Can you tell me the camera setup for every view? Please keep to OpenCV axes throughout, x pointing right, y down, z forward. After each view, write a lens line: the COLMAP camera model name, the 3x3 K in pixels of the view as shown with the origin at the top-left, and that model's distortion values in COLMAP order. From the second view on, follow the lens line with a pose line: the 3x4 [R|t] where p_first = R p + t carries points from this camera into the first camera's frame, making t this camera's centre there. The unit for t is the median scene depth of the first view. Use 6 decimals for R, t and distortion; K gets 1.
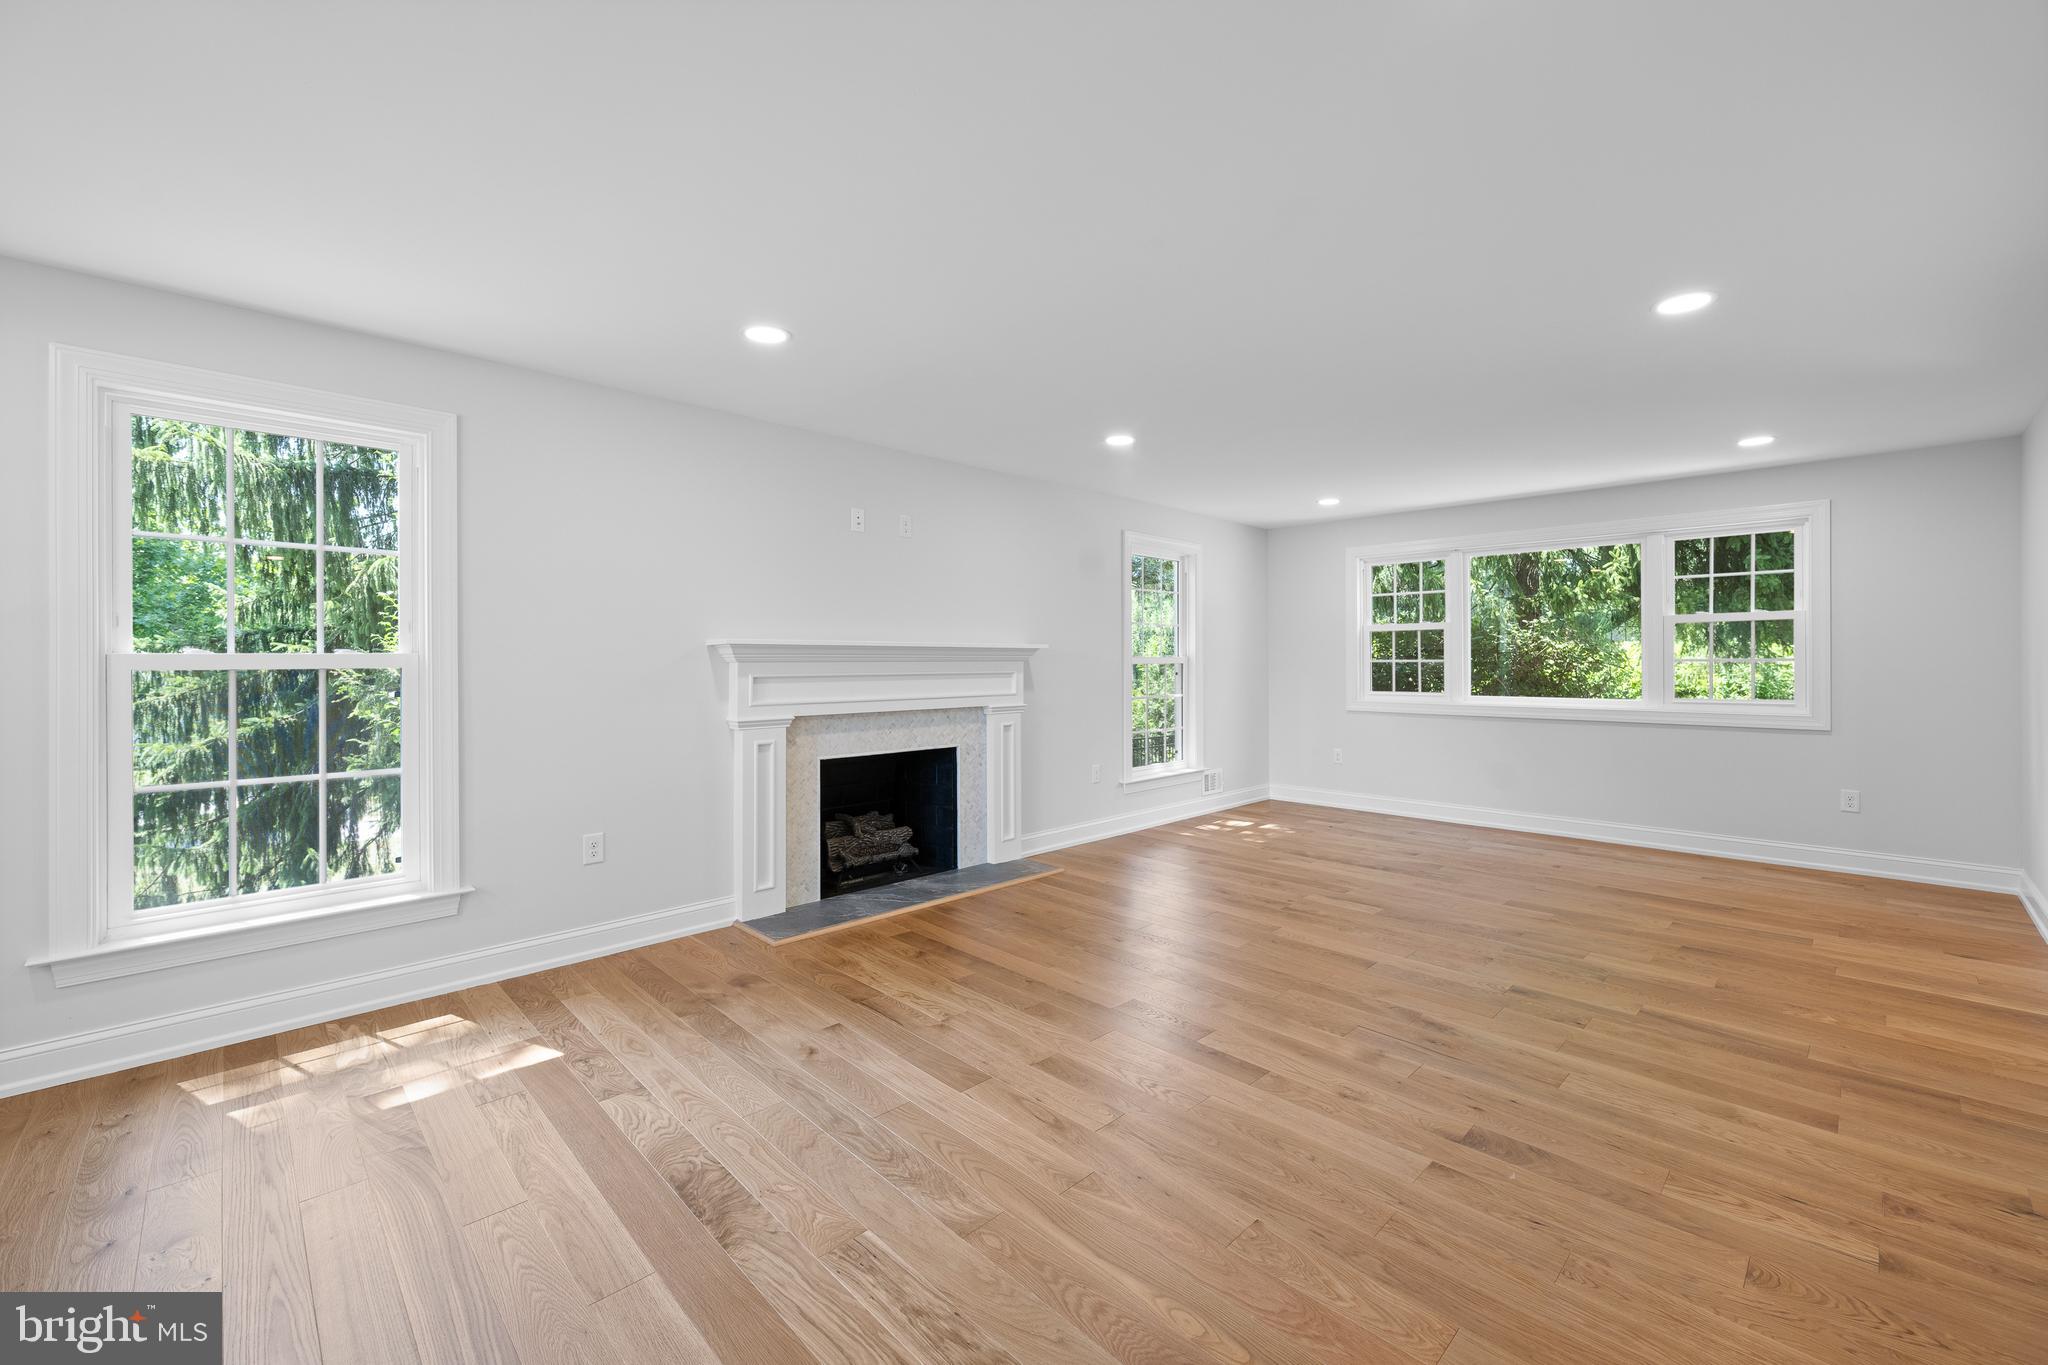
lens RADIAL K [[828.2, 0, 1043.2], [0, 828.2, 669.7], [0, 0, 1]] dist [-0.002072, 0.000786]
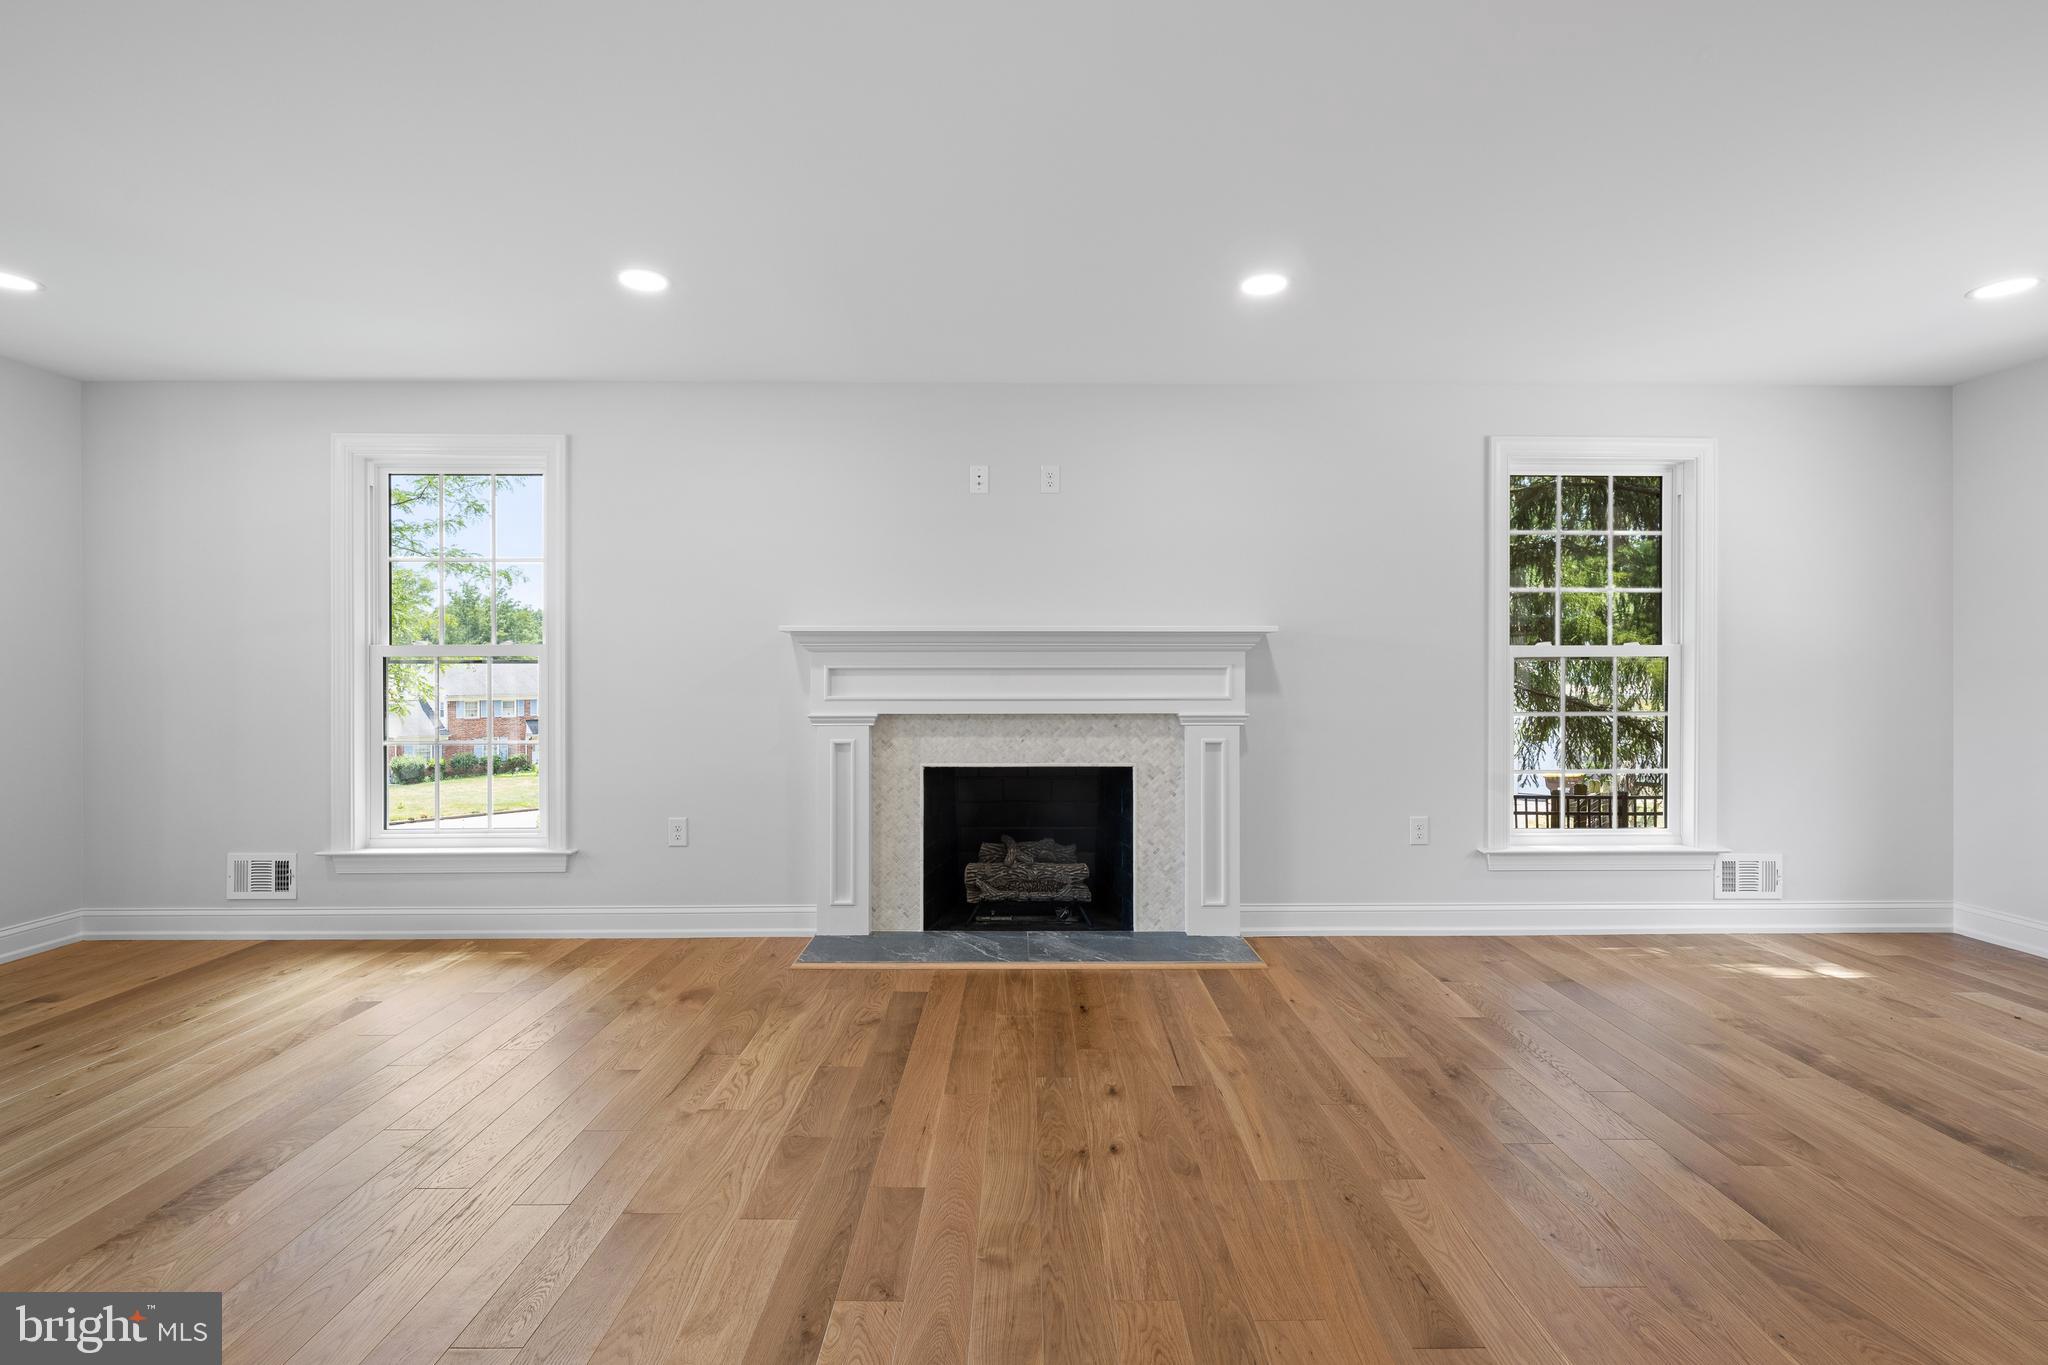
lens RADIAL K [[888.1, 0, 1022.4], [0, 888.1, 680.5], [0, 0, 1]] dist [-0.002062, 0.000901]
pose [[0.711021, 0.009599, -0.703105, 0.435021], [-0.007782, 0.999953, 0.005782, 0.013445], [0.703128, 0.001360, 0.711062, 0.411295]]
